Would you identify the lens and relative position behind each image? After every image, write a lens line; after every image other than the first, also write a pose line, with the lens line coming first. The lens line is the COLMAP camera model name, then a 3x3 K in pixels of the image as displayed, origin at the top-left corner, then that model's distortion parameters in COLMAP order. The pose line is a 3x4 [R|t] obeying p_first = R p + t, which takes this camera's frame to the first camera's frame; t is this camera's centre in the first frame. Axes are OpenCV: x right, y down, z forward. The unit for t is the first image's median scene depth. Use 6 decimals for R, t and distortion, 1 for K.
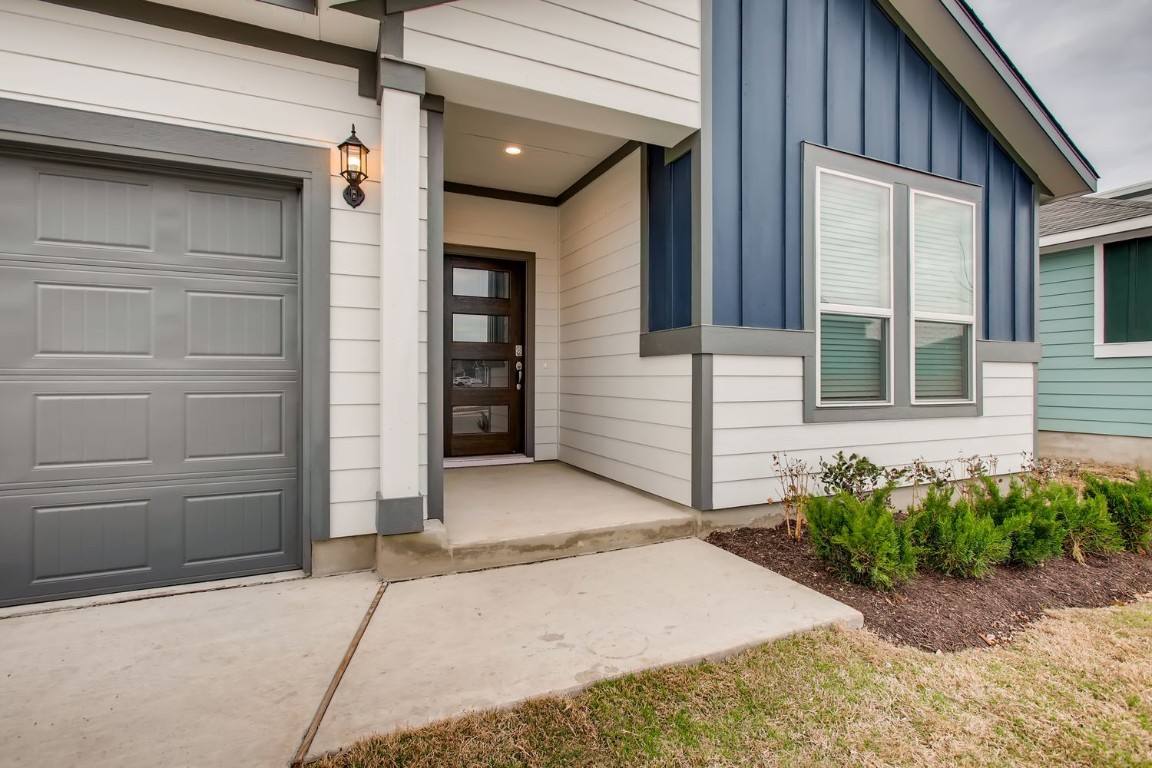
lens RADIAL K [[529.4, 0, 568.6], [0, 529.4, 381.0], [0, 0, 1]] dist [-0.004369, 0.000224]
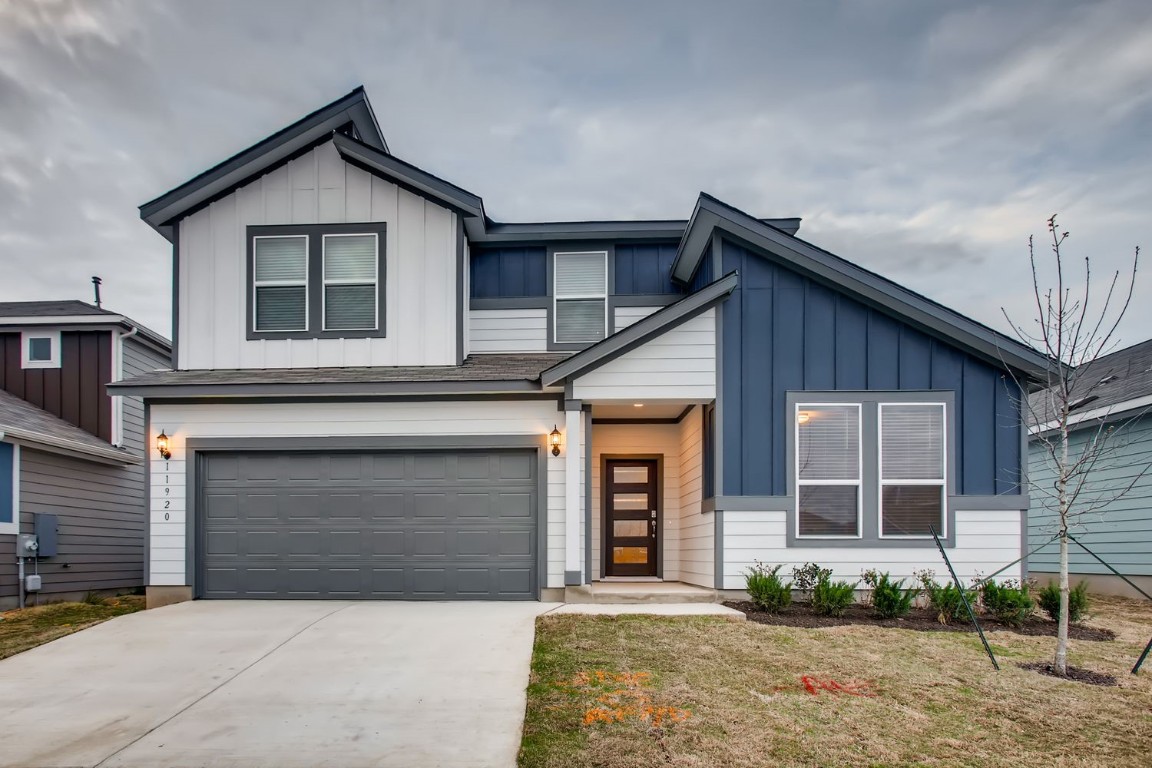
lens RADIAL K [[547.1, 0, 550.2], [0, 547.1, 552.0], [0, 0, 1]] dist [-0.009013, -0.000170]
pose [[0.907816, -0.003470, -0.419355, 0.502380], [0.001786, 0.999989, -0.004408, 0.104026], [0.419366, 0.003253, 0.907812, -1.046106]]
